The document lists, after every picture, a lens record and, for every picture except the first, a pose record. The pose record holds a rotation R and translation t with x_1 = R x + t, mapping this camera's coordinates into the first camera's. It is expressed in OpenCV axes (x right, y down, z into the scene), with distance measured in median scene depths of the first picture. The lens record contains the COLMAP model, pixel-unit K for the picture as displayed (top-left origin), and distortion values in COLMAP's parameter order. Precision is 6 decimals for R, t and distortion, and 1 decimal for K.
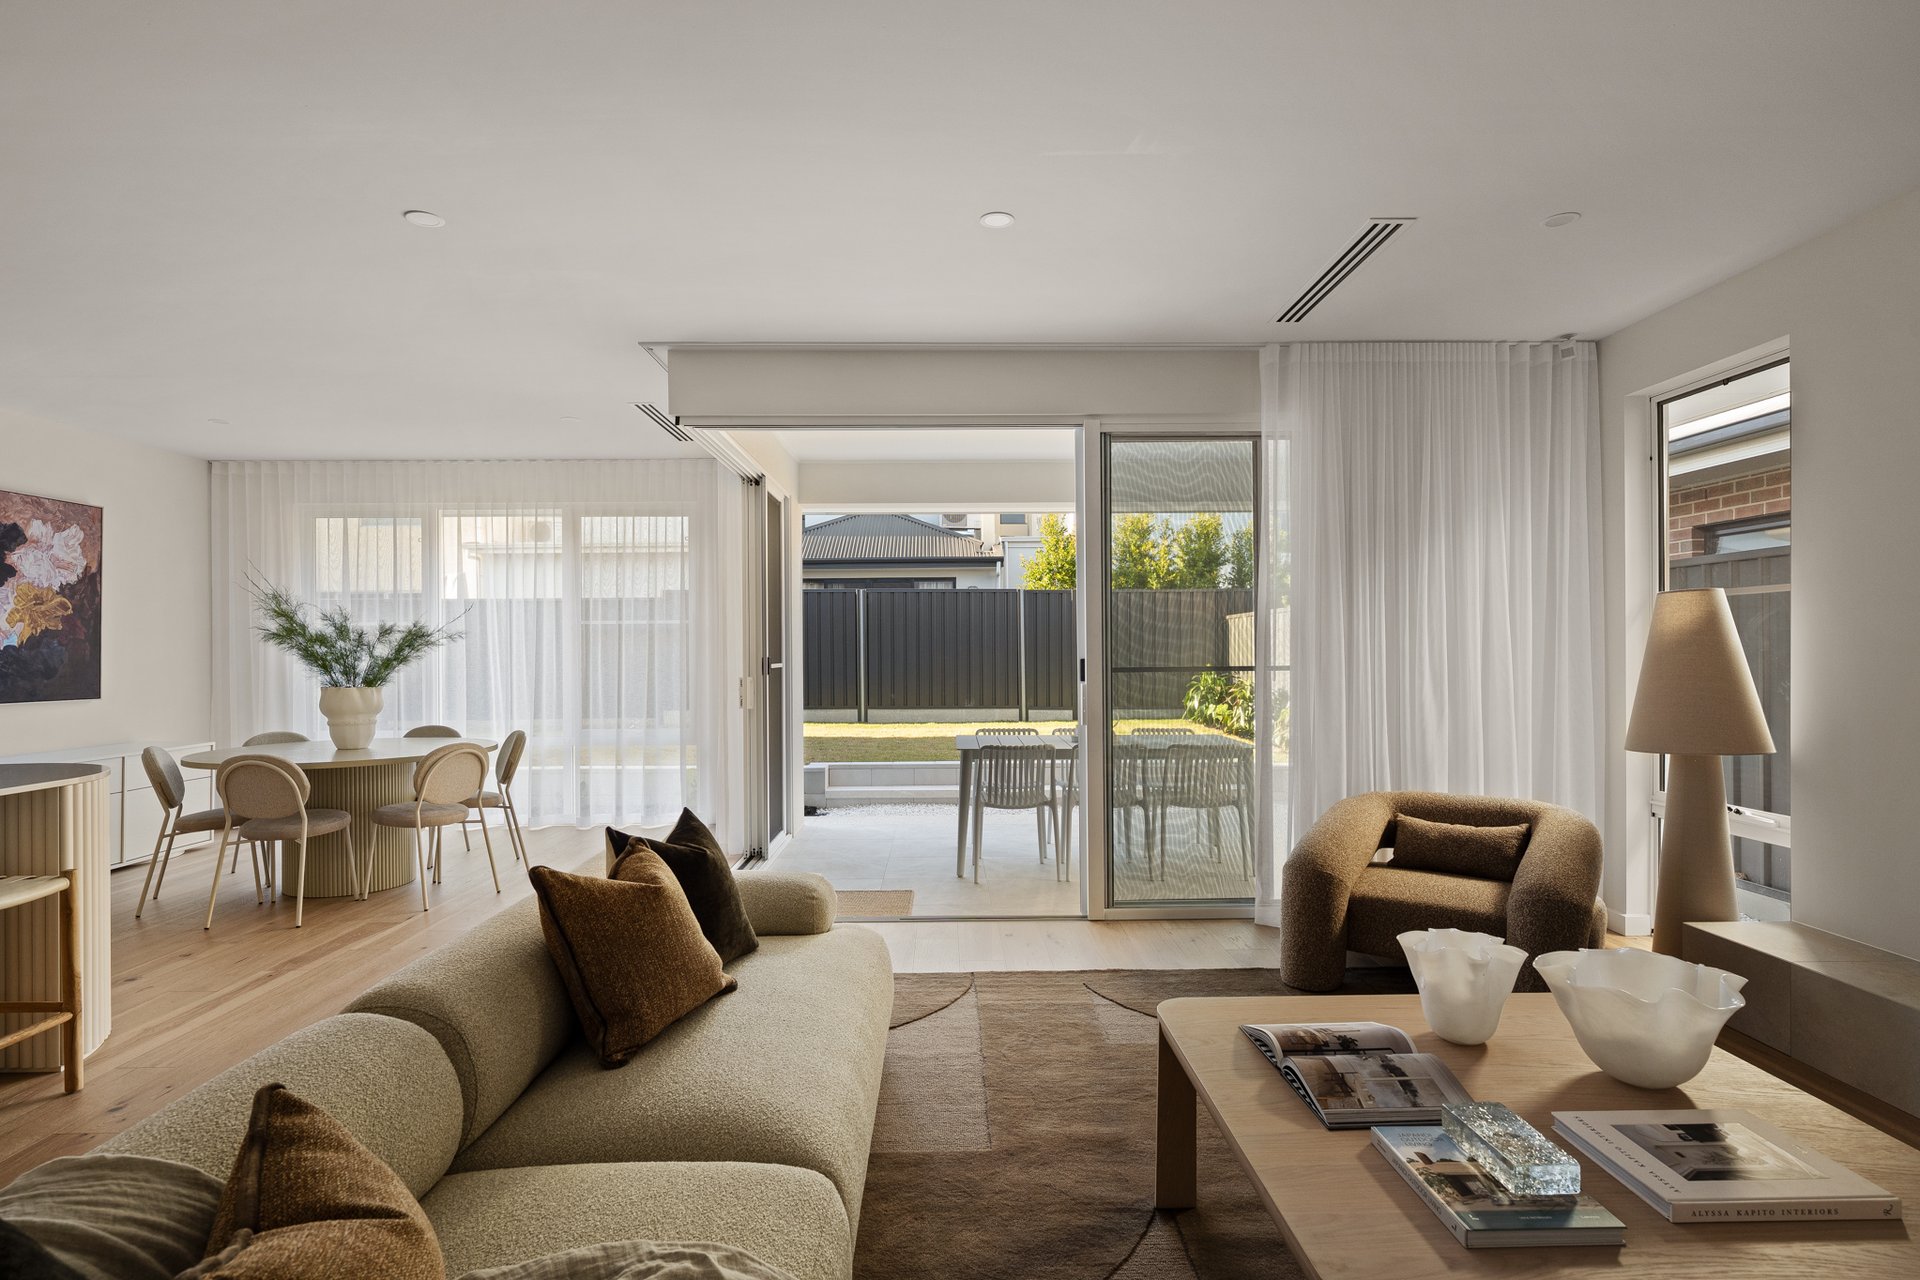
lens RADIAL K [[992.2, 0, 960.8], [0, 992.2, 645.3], [0, 0, 1]] dist [-0.002346, 0.001930]
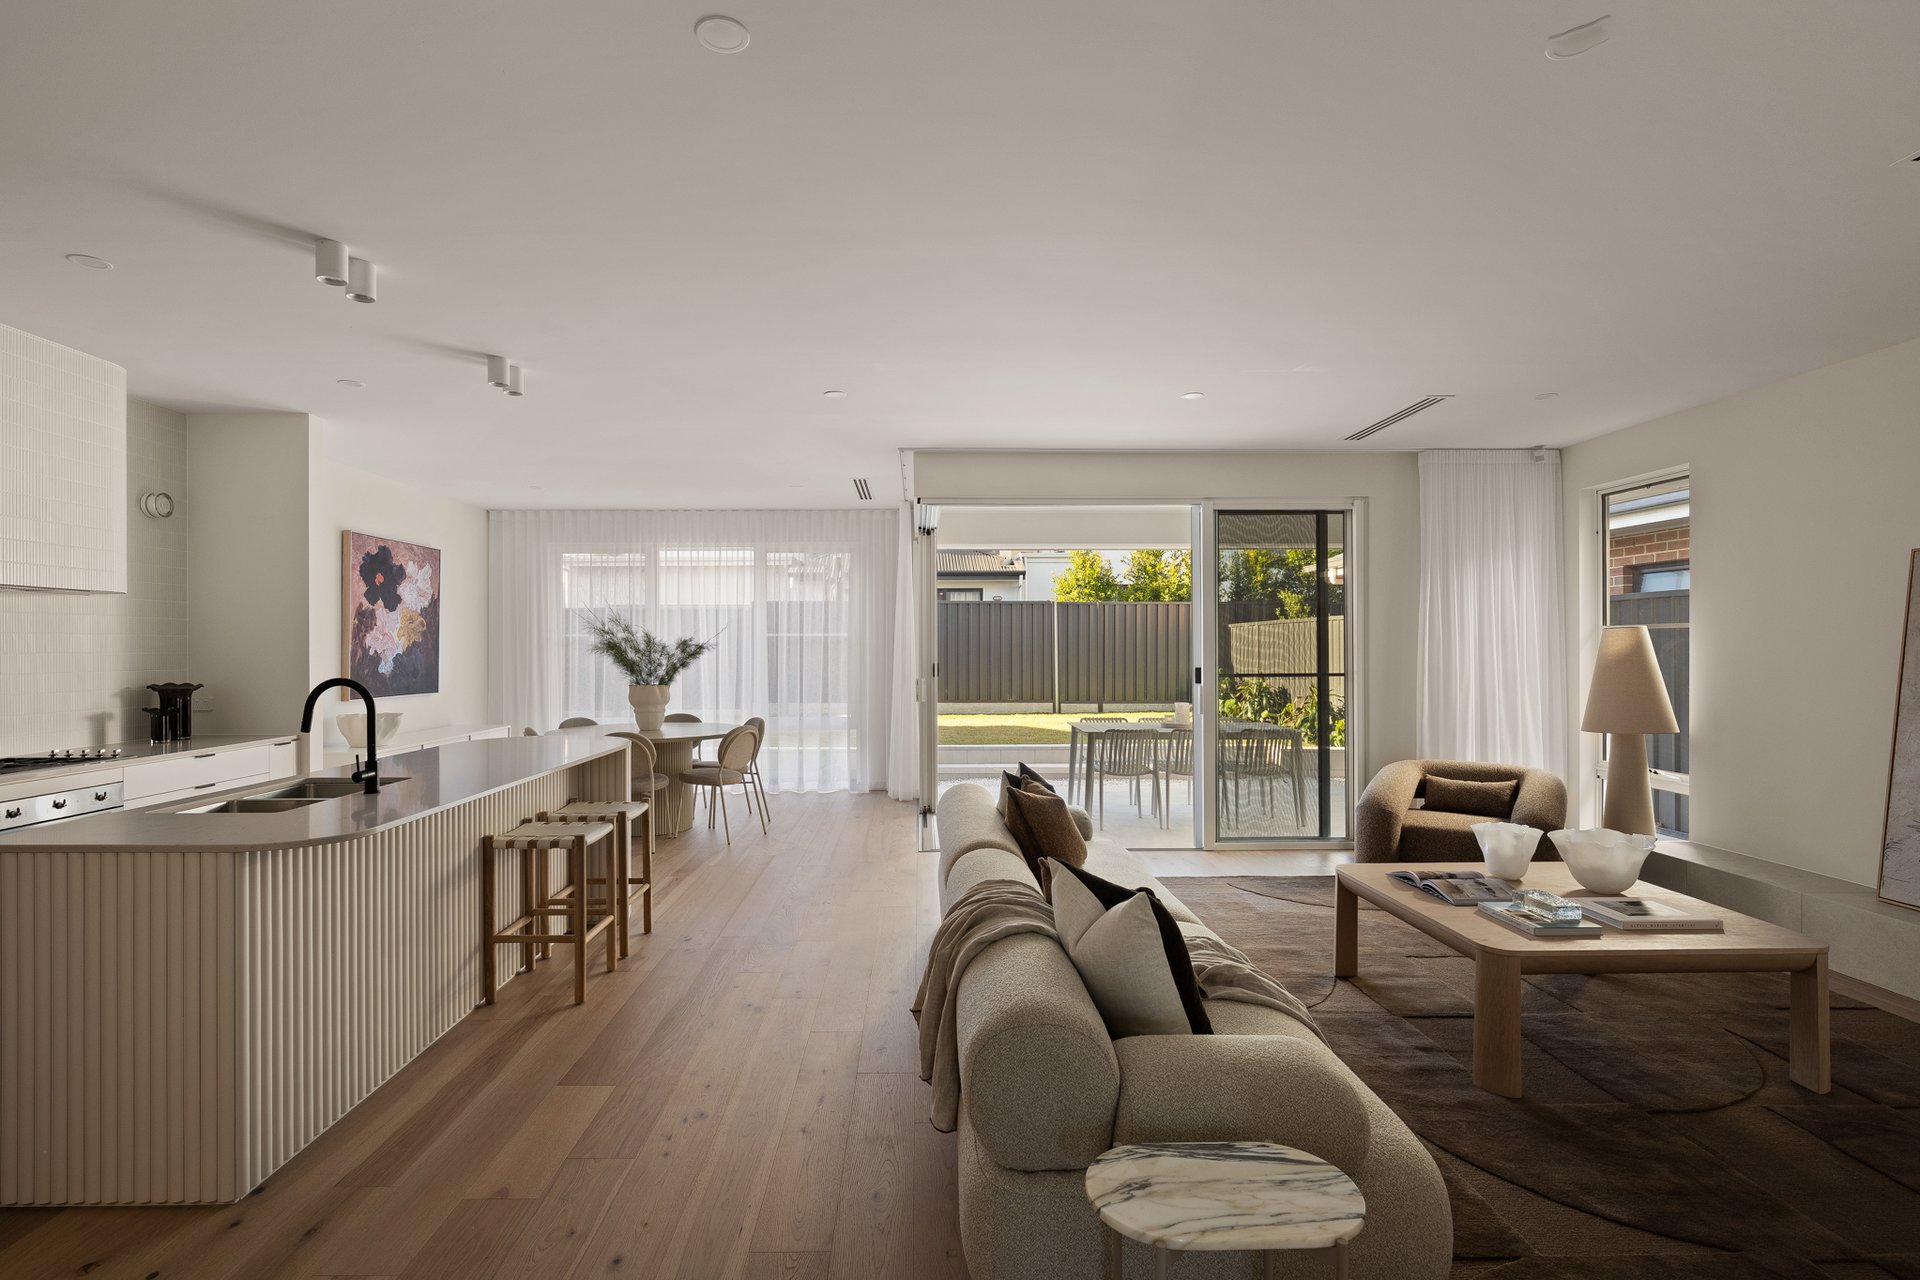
lens RADIAL K [[927.9, 0, 943.3], [0, 927.9, 640.2], [0, 0, 1]] dist [0.000354, -0.000430]
pose [[0.999973, 0.003932, 0.006171, -0.232229], [-0.003908, 0.999985, -0.003789, -0.017891], [-0.006185, 0.003765, 0.999974, -0.304459]]
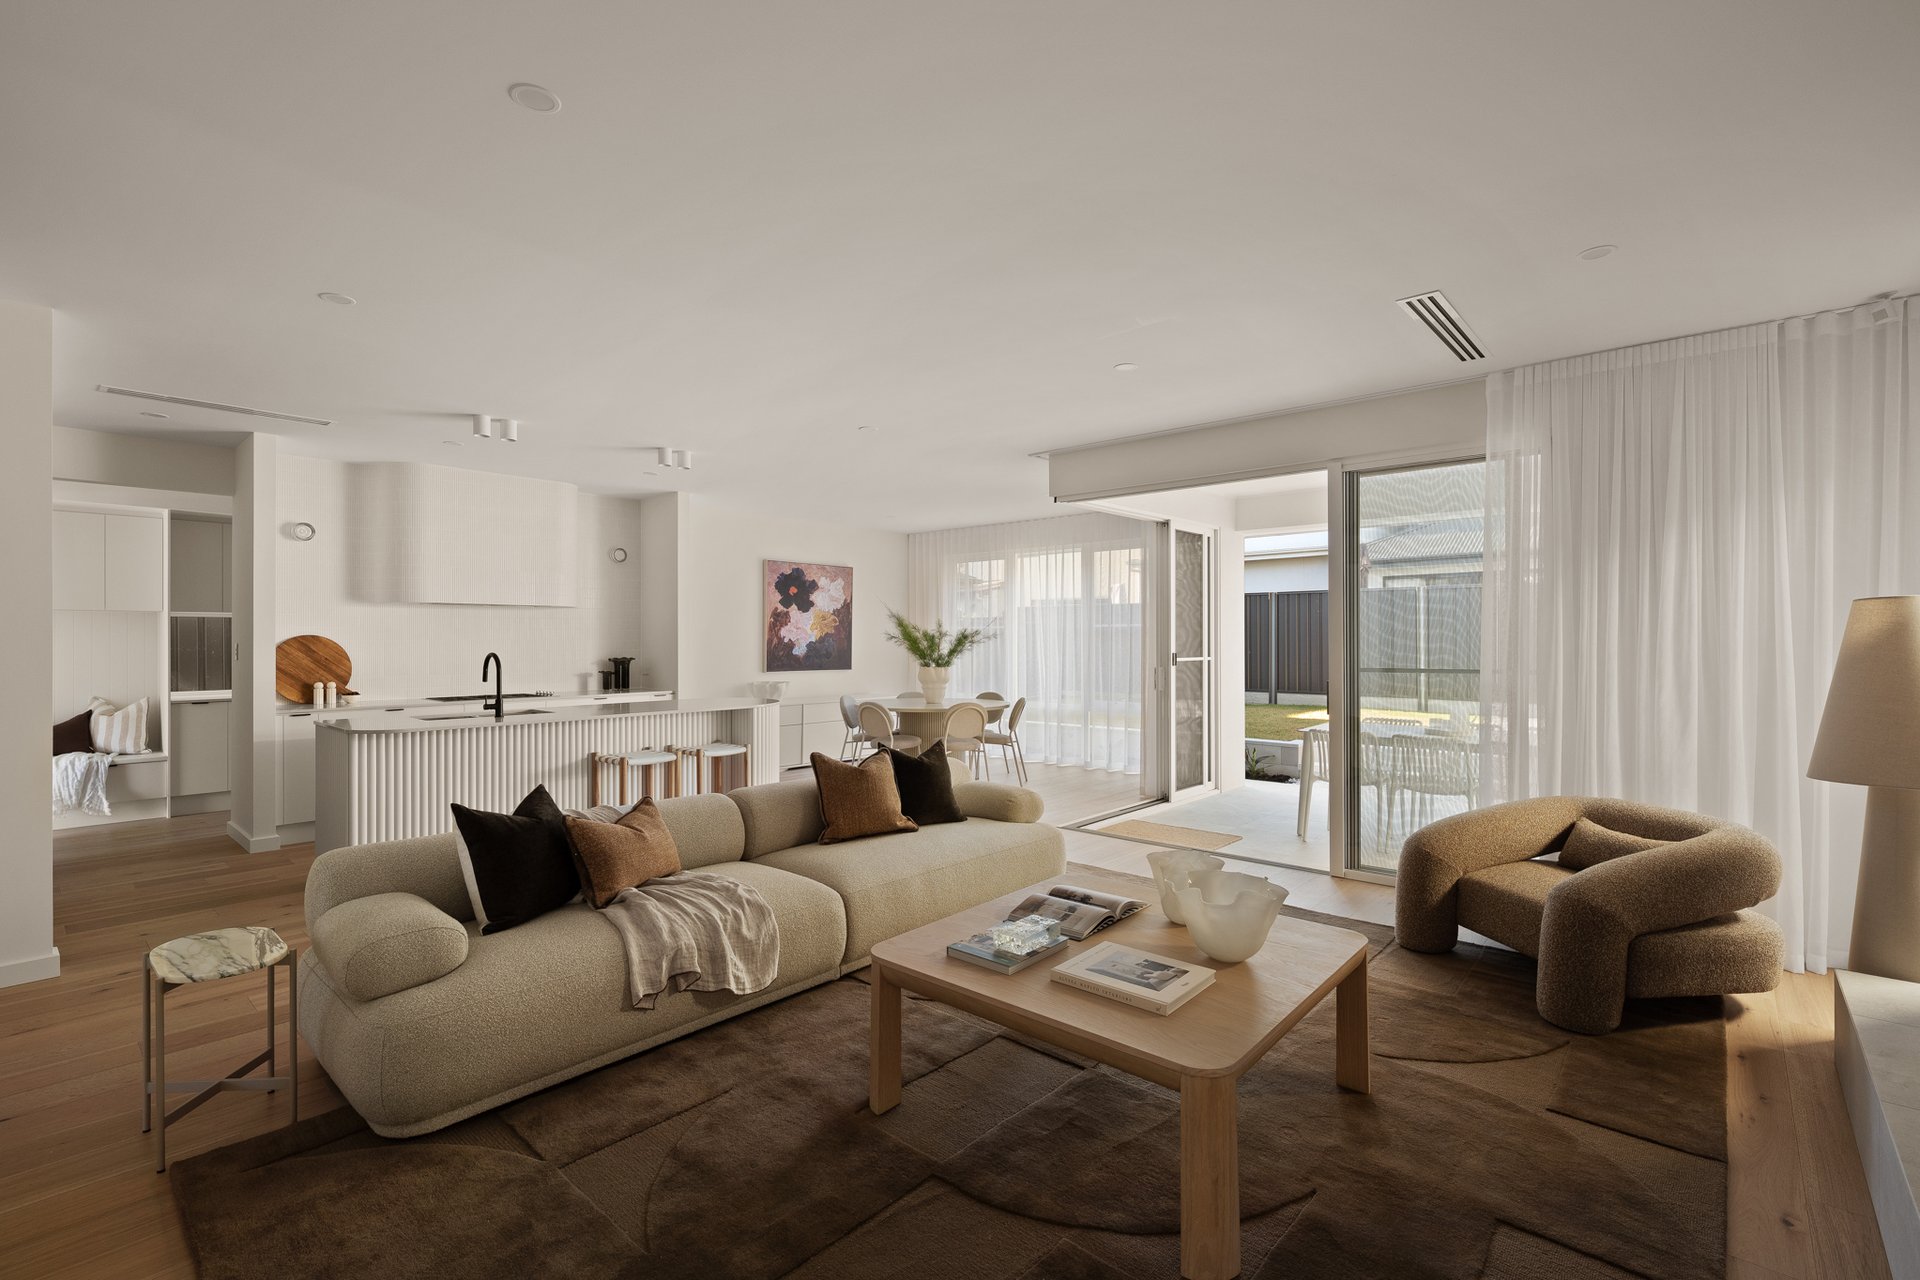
lens RADIAL K [[870.6, 0, 954.1], [0, 870.6, 638.8], [0, 0, 1]] dist [0.005223, 0.000287]
pose [[0.732759, 0.004639, -0.680473, 0.467237], [-0.000122, 0.999978, 0.006686, -0.018087], [0.680489, -0.004816, 0.732743, -0.087157]]
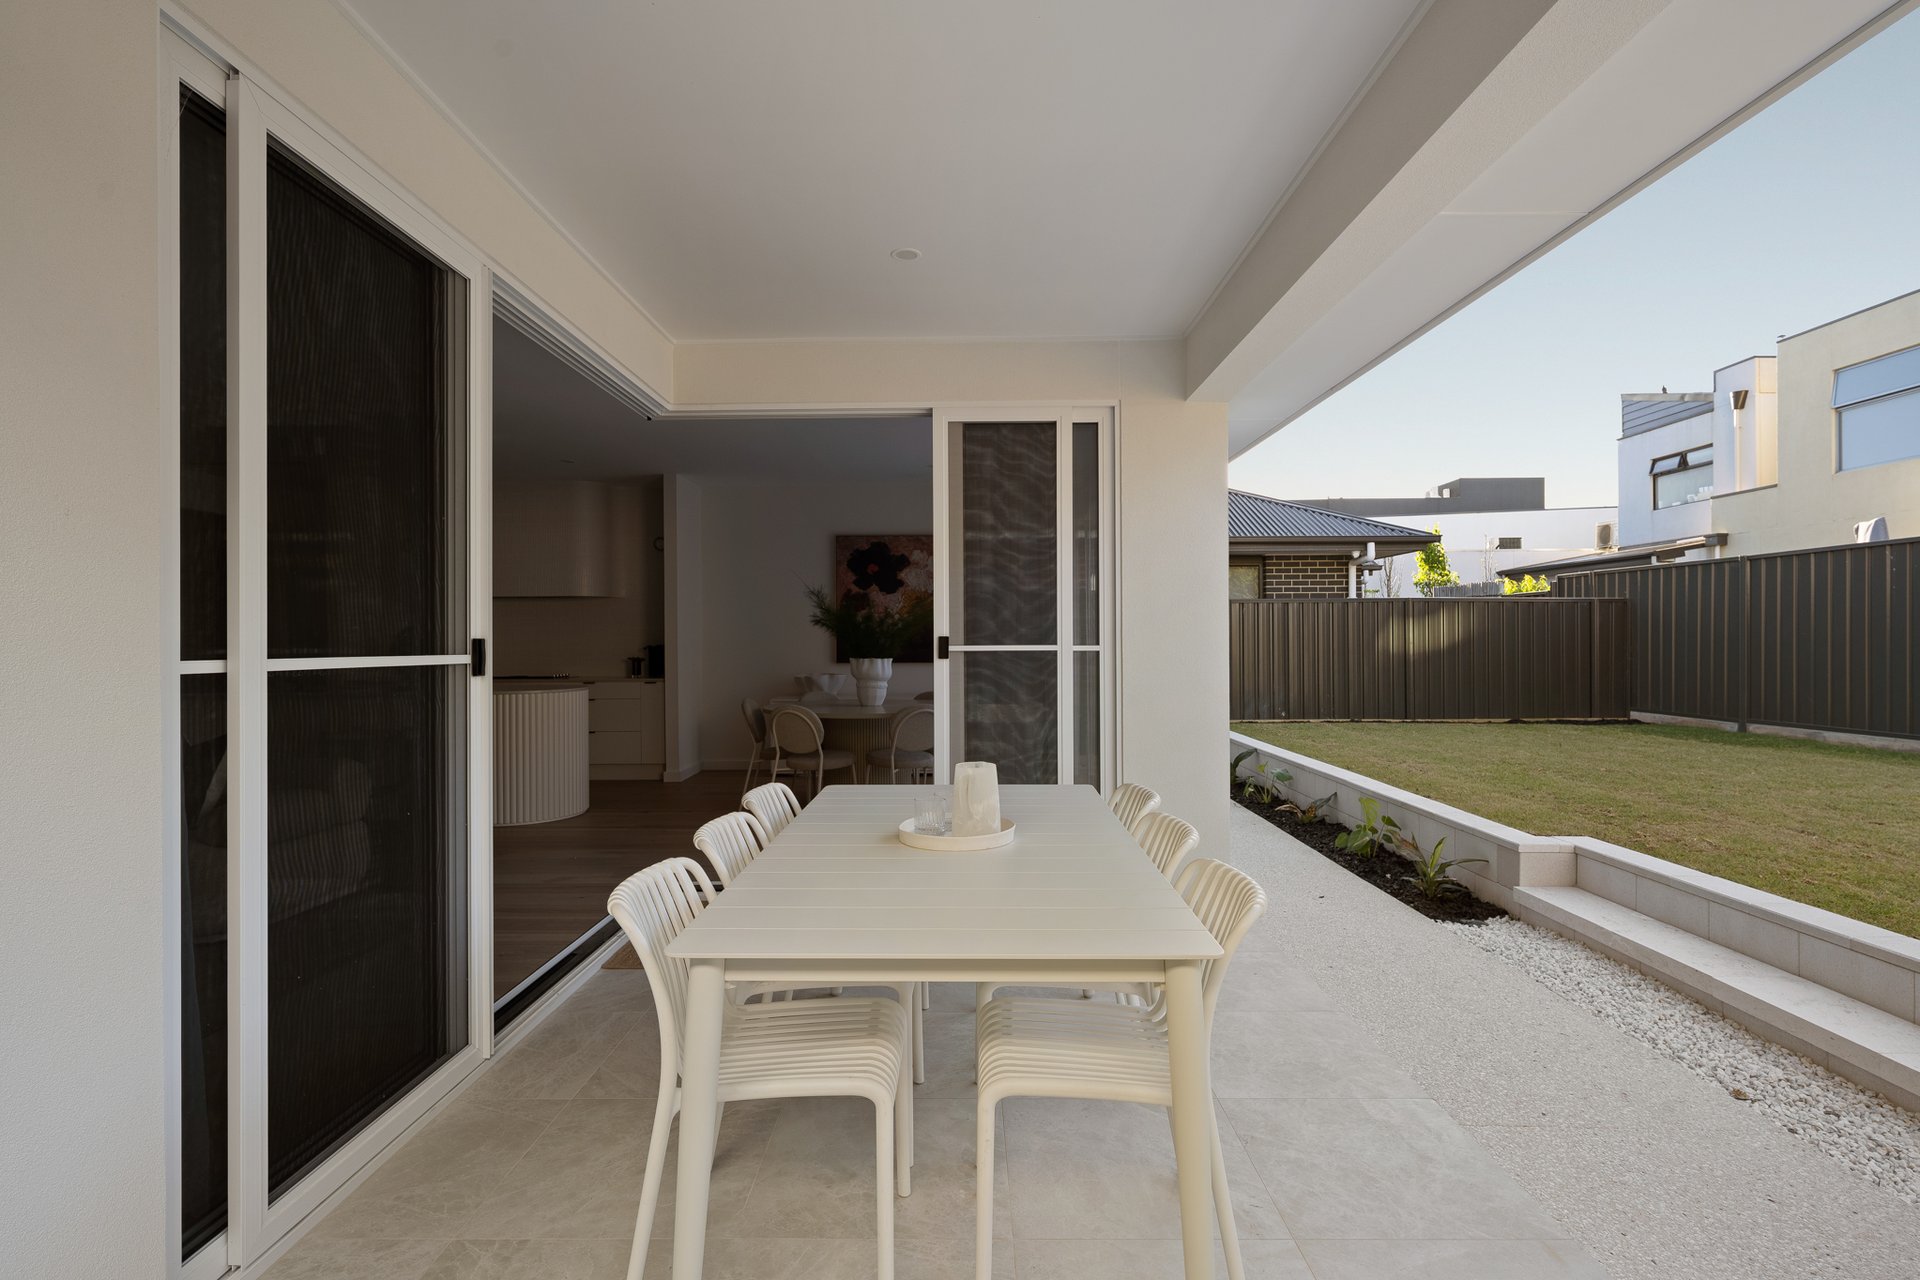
lens RADIAL K [[927.9, 0, 969.8], [0, 927.9, 637.7], [0, 0, 1]] dist [0.000354, -0.000430]
pose [[-0.019734, 0.002542, -0.999802, 0.610396], [0.013011, 0.999913, 0.002286, 0.013674], [0.999721, -0.012963, -0.019765, 1.229402]]
